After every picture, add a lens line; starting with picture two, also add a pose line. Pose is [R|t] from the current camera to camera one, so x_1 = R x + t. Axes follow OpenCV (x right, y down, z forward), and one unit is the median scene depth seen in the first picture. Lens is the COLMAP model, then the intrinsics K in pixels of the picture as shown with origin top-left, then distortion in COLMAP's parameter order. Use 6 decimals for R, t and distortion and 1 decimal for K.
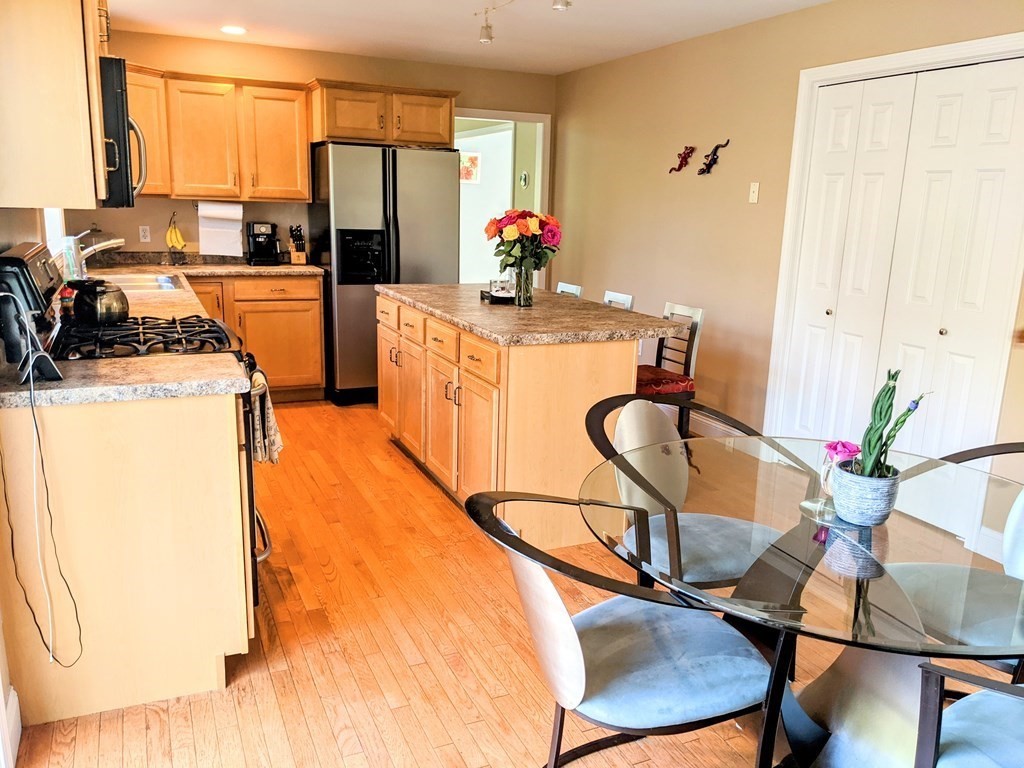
lens RADIAL K [[805.3, 0, 513.0], [0, 805.3, 384.9], [0, 0, 1]] dist [0.043906, -0.081007]
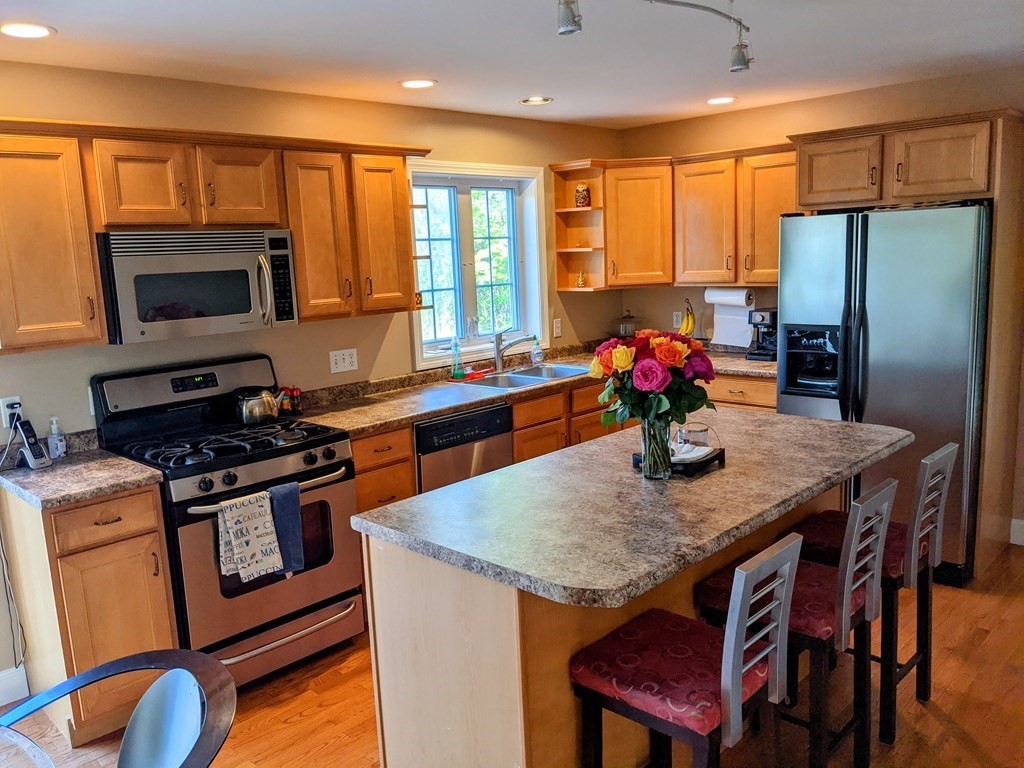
lens RADIAL K [[805.3, 0, 513.8], [0, 805.3, 384.2], [0, 0, 1]] dist [0.043906, -0.081007]
pose [[0.381020, 0.102487, -0.918869, 0.393548], [-0.150557, 0.987450, 0.047706, -0.130228], [0.912226, 0.120166, 0.391668, 0.454455]]
